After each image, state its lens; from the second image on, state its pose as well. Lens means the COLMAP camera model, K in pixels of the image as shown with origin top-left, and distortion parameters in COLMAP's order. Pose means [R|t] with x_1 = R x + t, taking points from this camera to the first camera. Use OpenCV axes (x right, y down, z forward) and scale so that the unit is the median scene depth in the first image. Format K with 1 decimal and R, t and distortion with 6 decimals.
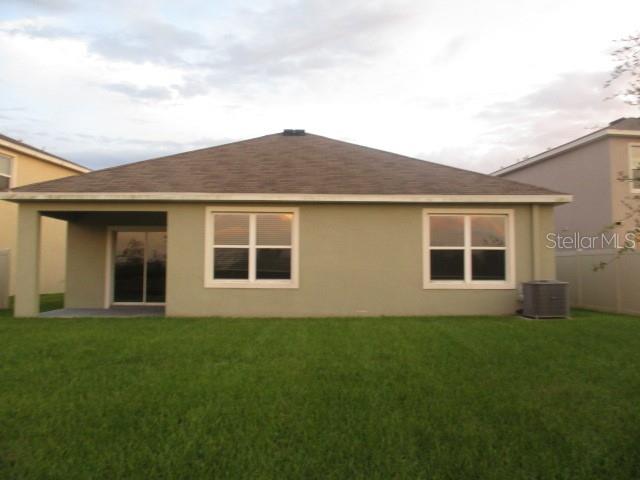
lens RADIAL K [[538.2, 0, 321.1], [0, 538.2, 242.2], [0, 0, 1]] dist [-0.029637, 0.007554]
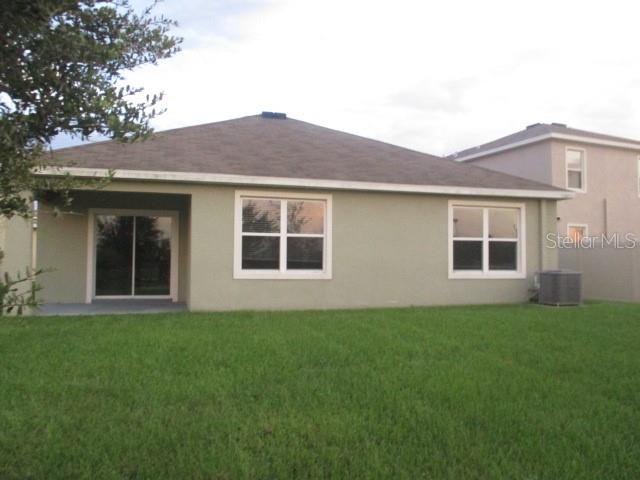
lens RADIAL K [[538.2, 0, 320.7], [0, 538.2, 238.8], [0, 0, 1]] dist [-0.029637, 0.007554]
pose [[0.965435, 0.013814, 0.260276, -0.309074], [-0.017835, 0.999755, 0.013091, 0.001667], [-0.260032, -0.017280, 0.965445, 0.076887]]
